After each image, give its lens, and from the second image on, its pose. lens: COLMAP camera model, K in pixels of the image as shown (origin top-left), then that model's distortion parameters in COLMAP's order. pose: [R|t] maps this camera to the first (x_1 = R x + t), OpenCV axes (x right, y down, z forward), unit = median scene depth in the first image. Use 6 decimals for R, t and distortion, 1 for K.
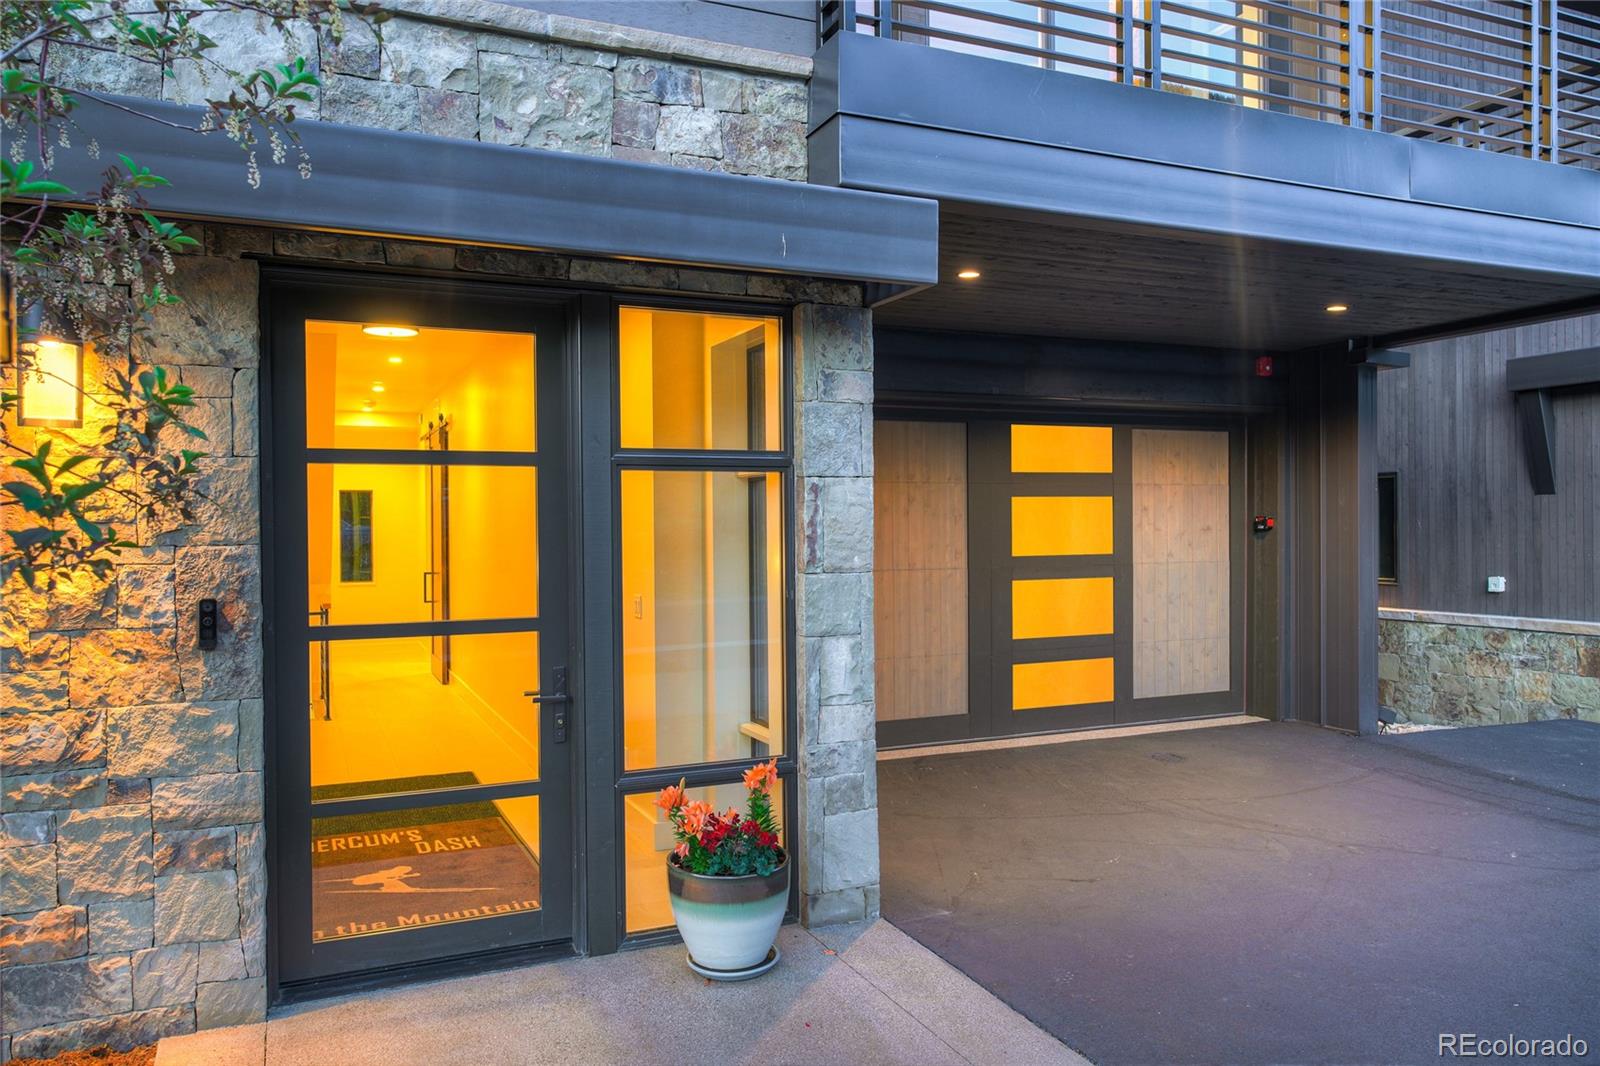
lens RADIAL K [[1139.3, 0, 797.8], [0, 1139.3, 465.6], [0, 0, 1]] dist [-0.003817, 0.000790]
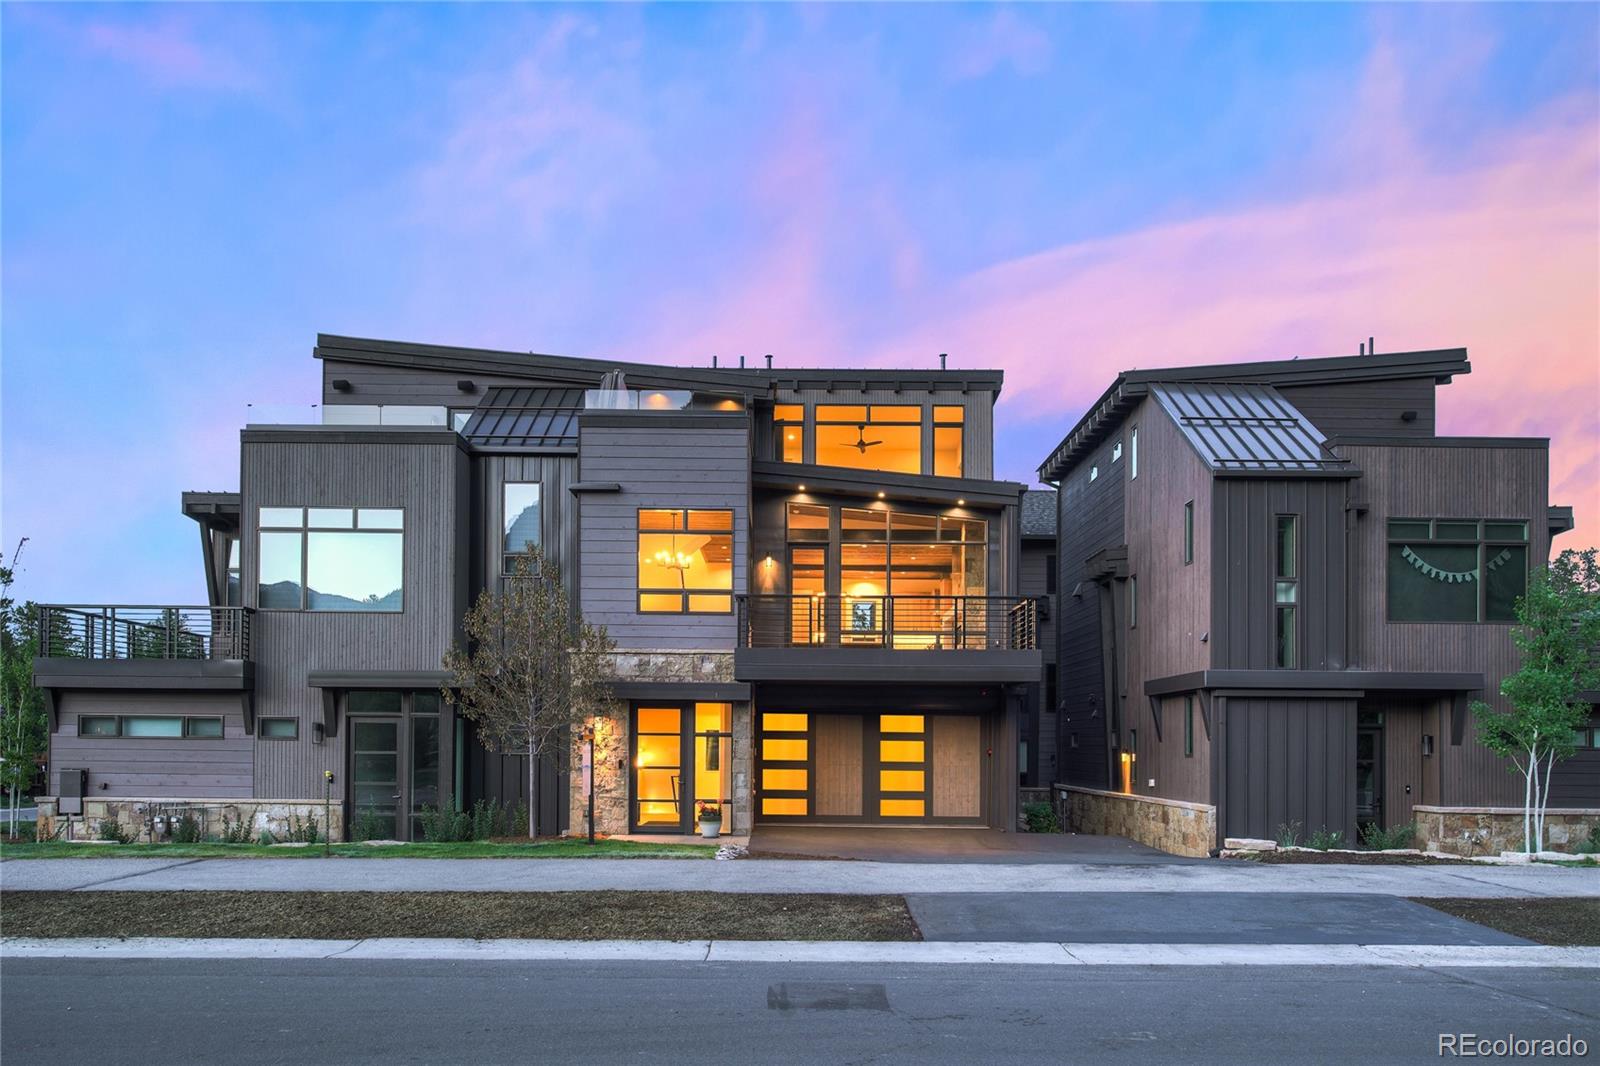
lens RADIAL K [[1075.5, 0, 782.6], [0, 1075.5, 534.9], [0, 0, 1]] dist [-0.002885, -0.000032]
pose [[0.911777, -0.060273, -0.406240, 2.115606], [0.002796, 0.990060, -0.140617, -0.205045], [0.410677, 0.127076, 0.902882, -3.141190]]
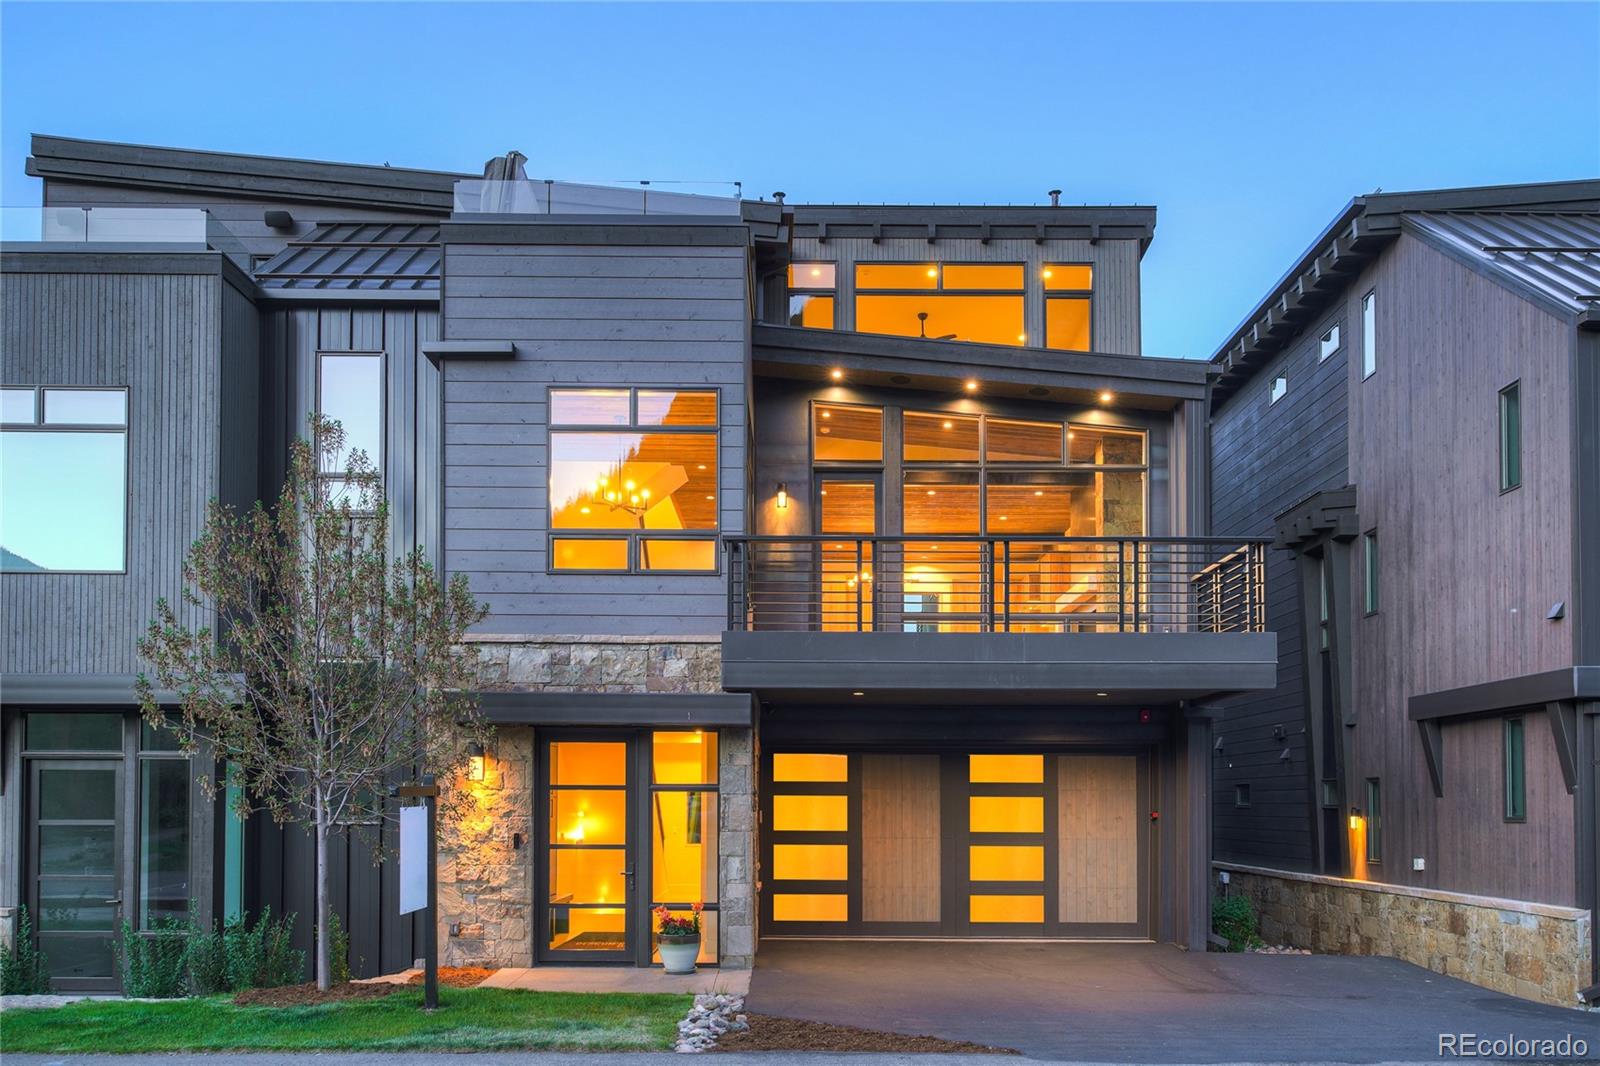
lens RADIAL K [[1226.2, 0, 801.9], [0, 1226.2, 633.2], [0, 0, 1]] dist [0.004140, -0.002082]
pose [[0.914989, -0.042152, -0.401270, 1.365413], [0.007653, 0.996162, -0.087194, -0.115484], [0.403406, 0.076711, 0.911800, -1.574949]]
